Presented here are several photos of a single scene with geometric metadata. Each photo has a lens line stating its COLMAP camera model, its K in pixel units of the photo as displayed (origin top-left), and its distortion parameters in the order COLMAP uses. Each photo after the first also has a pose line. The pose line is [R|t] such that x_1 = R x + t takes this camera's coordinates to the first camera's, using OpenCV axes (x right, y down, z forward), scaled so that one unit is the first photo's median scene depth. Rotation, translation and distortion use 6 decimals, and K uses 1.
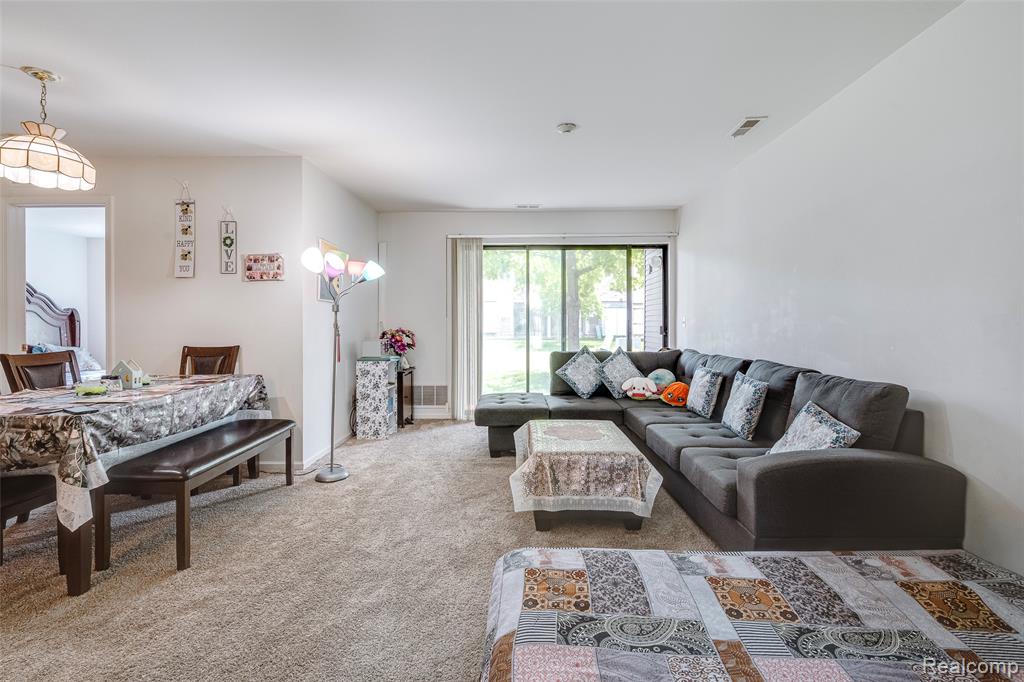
lens RADIAL K [[464.6, 0, 516.8], [0, 464.6, 323.4], [0, 0, 1]] dist [-0.007523, 0.003599]
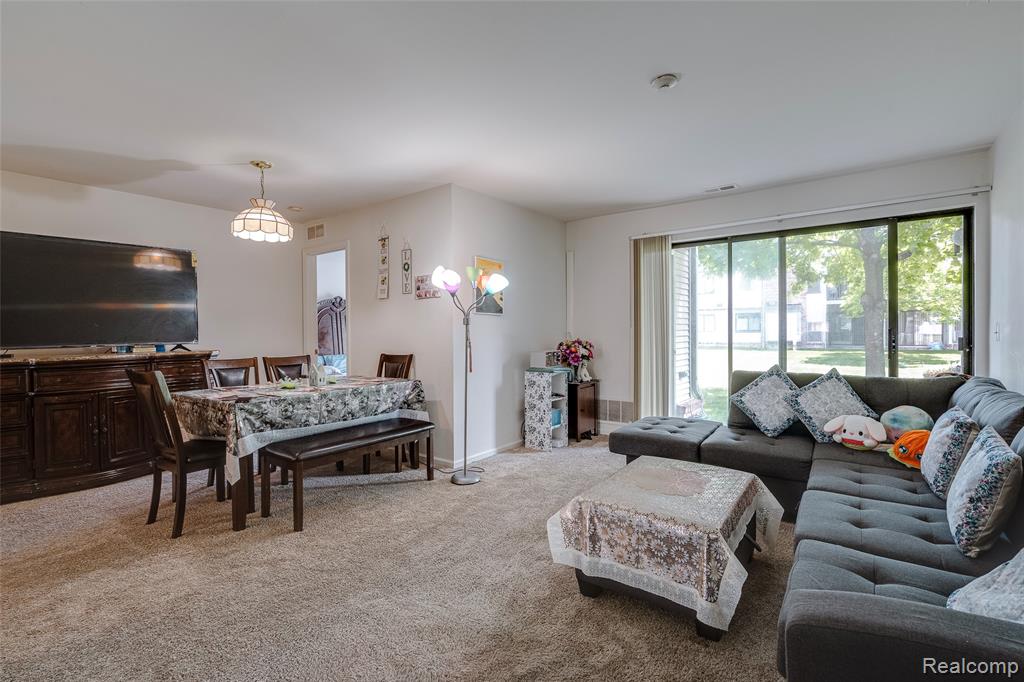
lens RADIAL K [[464.6, 0, 508.8], [0, 464.6, 334.5], [0, 0, 1]] dist [-0.007523, 0.003599]
pose [[0.804699, -0.000144, -0.593683, 0.298772], [0.004858, 0.999968, 0.006342, -0.008797], [0.593663, -0.007987, 0.804674, 0.193554]]
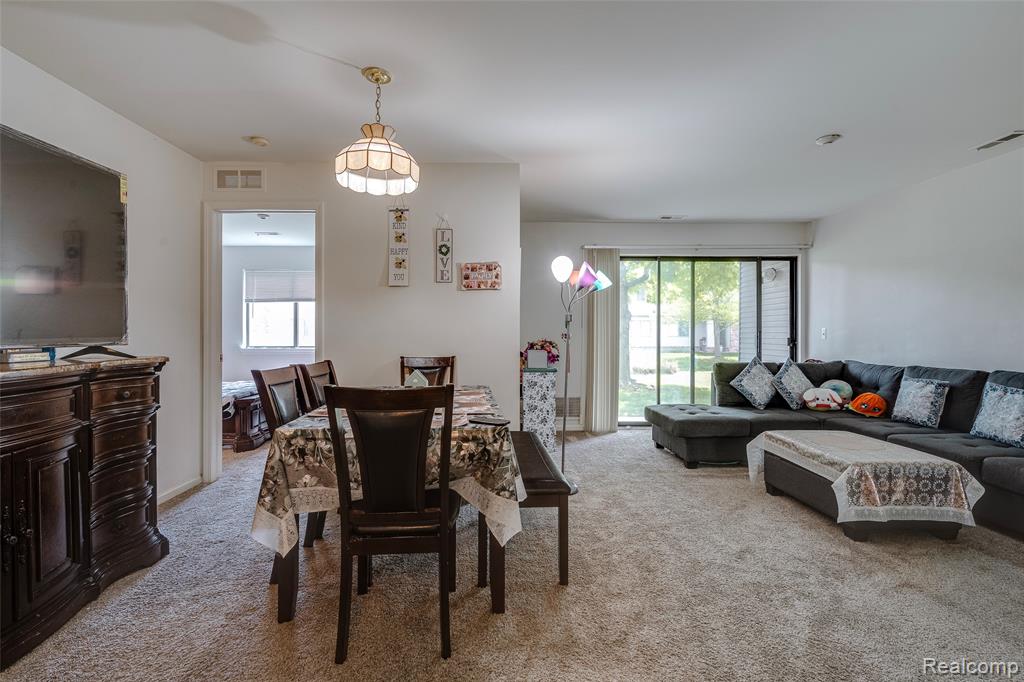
lens RADIAL K [[464.6, 0, 504.7], [0, 464.6, 336.7], [0, 0, 1]] dist [-0.007523, 0.003599]
pose [[0.999669, 0.002618, 0.025611, -0.519698], [-0.002667, 0.999995, 0.001880, 0.004733], [-0.025606, -0.001947, 0.999670, 0.016787]]
